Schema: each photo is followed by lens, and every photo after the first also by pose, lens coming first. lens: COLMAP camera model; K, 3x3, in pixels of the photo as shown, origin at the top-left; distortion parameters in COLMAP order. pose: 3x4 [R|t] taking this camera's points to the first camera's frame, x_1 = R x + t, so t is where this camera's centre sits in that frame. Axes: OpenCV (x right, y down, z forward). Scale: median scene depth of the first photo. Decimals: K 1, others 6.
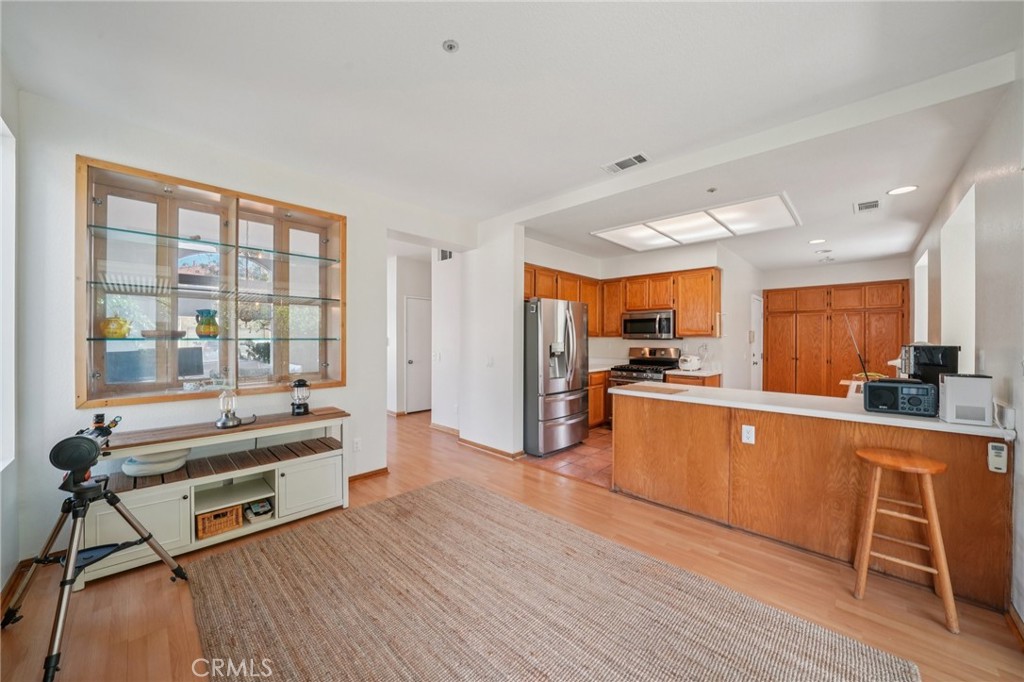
lens RADIAL K [[396.2, 0, 508.9], [0, 396.2, 339.3], [0, 0, 1]] dist [-0.014411, 0.000329]
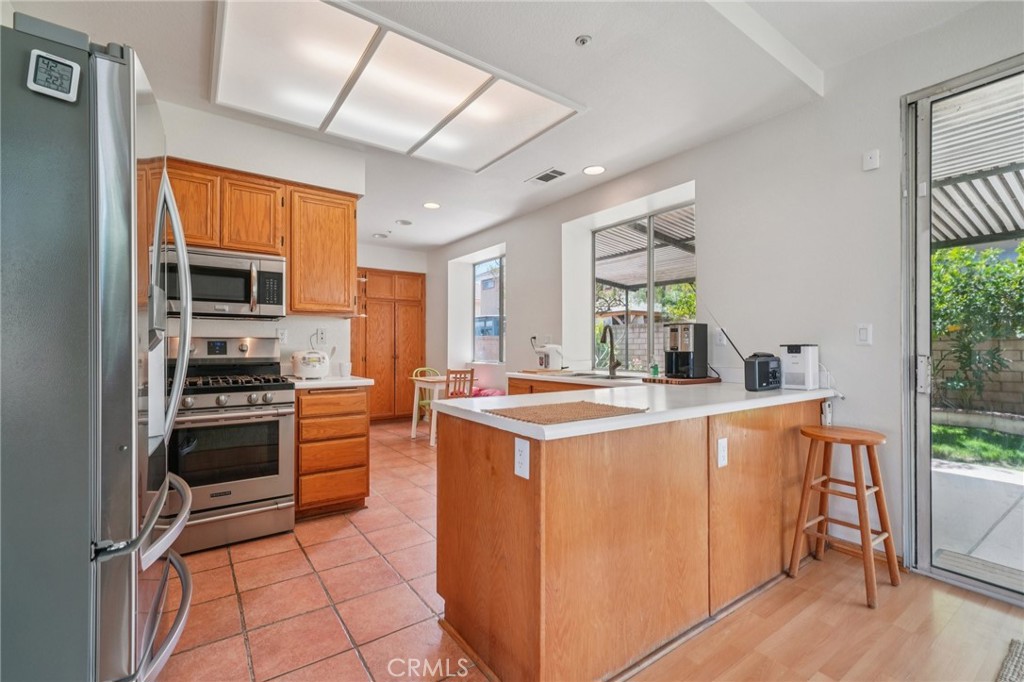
lens RADIAL K [[445.6, 0, 509.2], [0, 445.6, 343.2], [0, 0, 1]] dist [0.004953, 0.000334]
pose [[0.176043, 0.005730, 0.984366, -0.075185], [0.004873, 0.999966, -0.006692, 0.034696], [-0.984370, 0.005975, 0.176009, 0.590156]]
